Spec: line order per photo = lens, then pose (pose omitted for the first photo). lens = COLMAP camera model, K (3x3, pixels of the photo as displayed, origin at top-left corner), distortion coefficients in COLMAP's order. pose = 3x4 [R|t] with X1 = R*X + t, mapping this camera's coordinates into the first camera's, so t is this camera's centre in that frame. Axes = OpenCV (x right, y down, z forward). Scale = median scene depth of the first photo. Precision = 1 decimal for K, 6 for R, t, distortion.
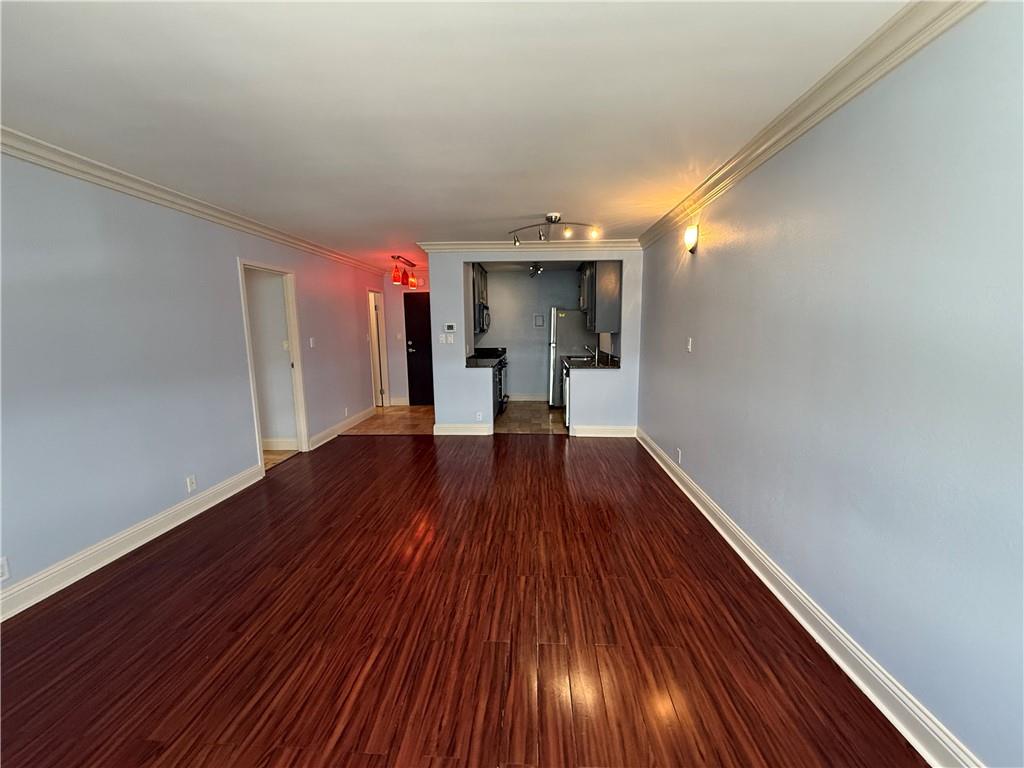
lens RADIAL K [[407.7, 0, 509.0], [0, 407.7, 385.4], [0, 0, 1]] dist [0.000358, 0.000097]
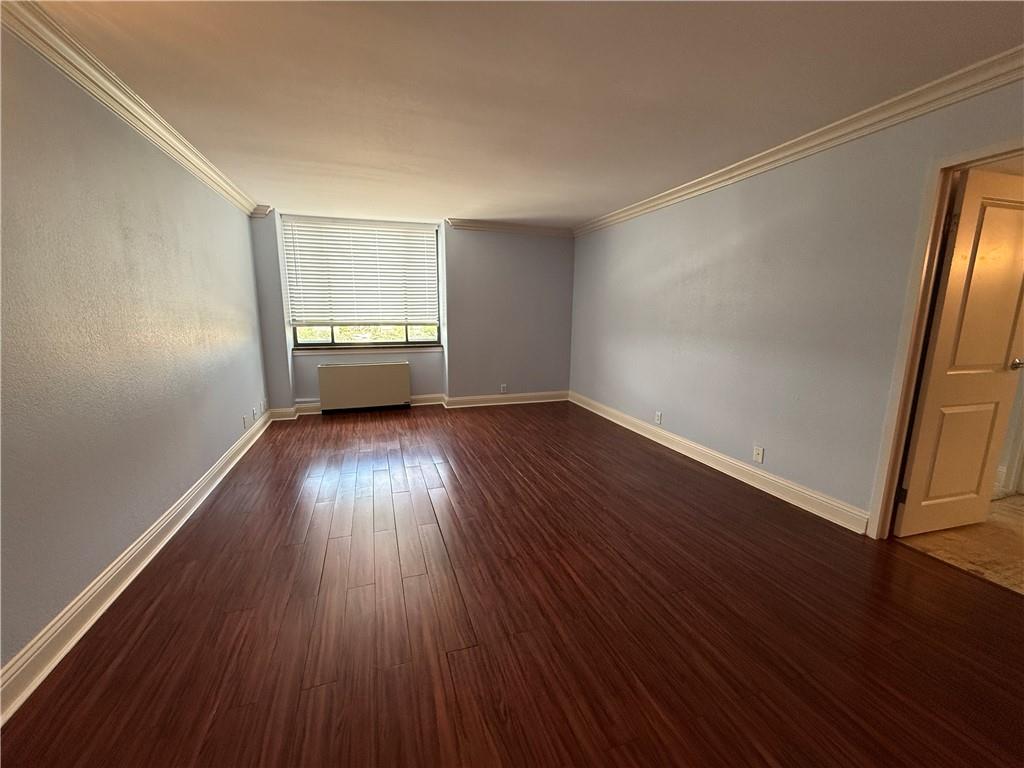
lens RADIAL K [[407.7, 0, 509.0], [0, 407.7, 385.4], [0, 0, 1]] dist [0.000358, 0.000097]
pose [[-0.929507, 0.070457, -0.362012, 0.099676], [-0.044354, 0.953101, 0.299383, -0.149054], [0.366127, 0.294336, -0.882789, 1.298626]]
